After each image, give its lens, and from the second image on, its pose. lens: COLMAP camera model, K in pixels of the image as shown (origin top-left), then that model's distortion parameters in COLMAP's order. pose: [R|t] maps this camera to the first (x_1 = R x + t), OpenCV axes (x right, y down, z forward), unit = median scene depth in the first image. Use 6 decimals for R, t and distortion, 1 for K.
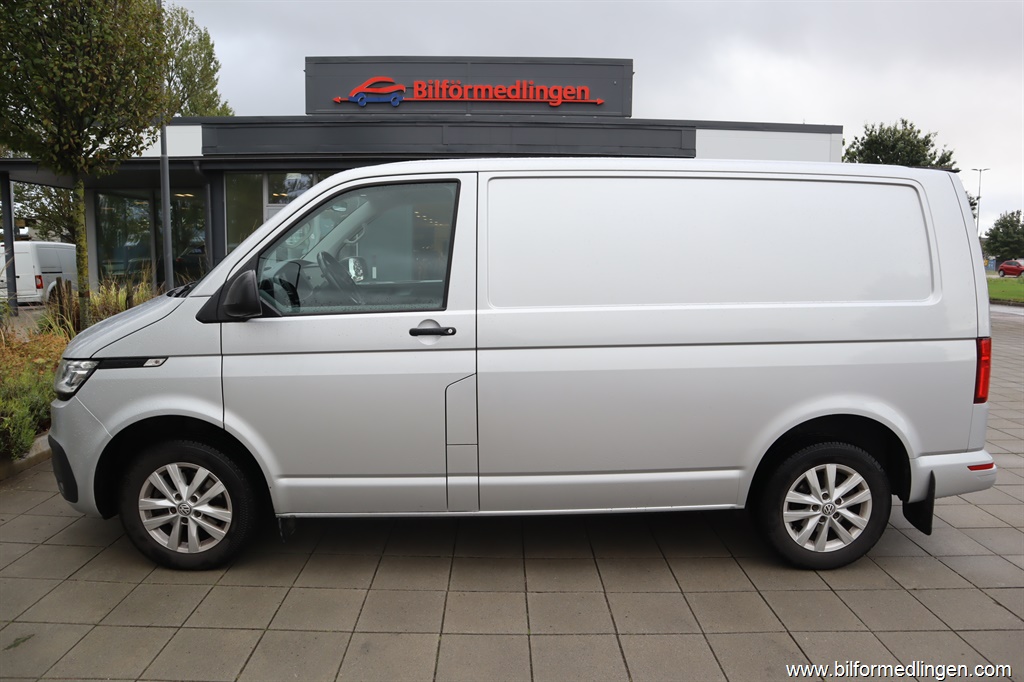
lens RADIAL K [[705.3, 0, 509.6], [0, 705.3, 341.5], [0, 0, 1]] dist [-0.123832, 0.074901]
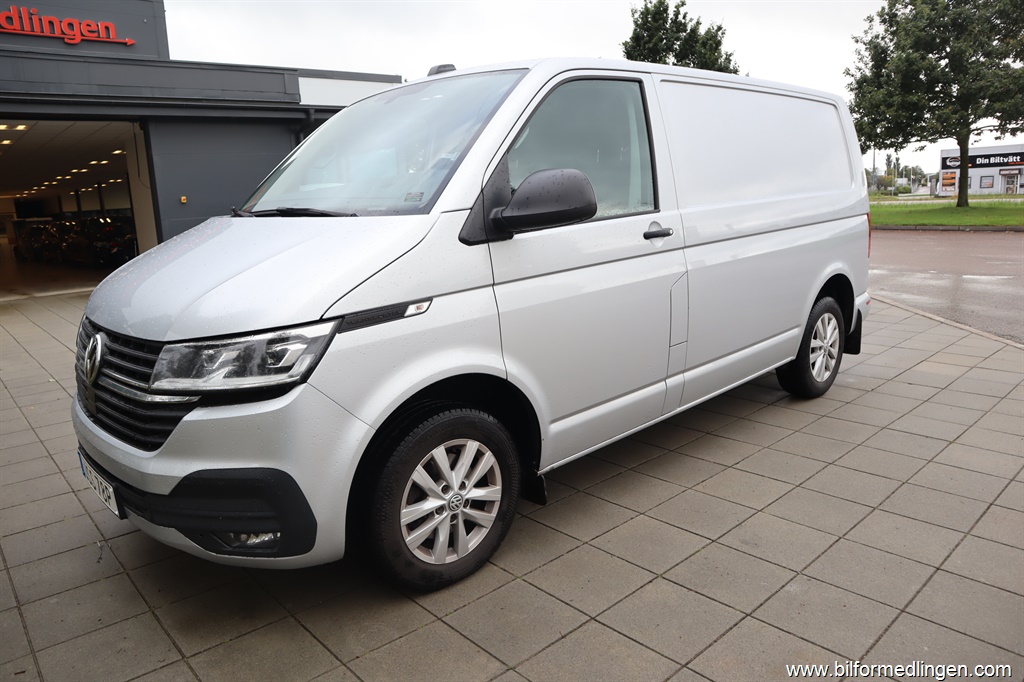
lens RADIAL K [[705.3, 0, 509.6], [0, 705.3, 341.5], [0, 0, 1]] dist [-0.123832, 0.074901]
pose [[0.749898, -0.177285, 0.637356, -0.882549], [0.141141, 0.984116, 0.107675, -0.000415], [-0.646322, 0.009212, 0.763009, 0.380445]]
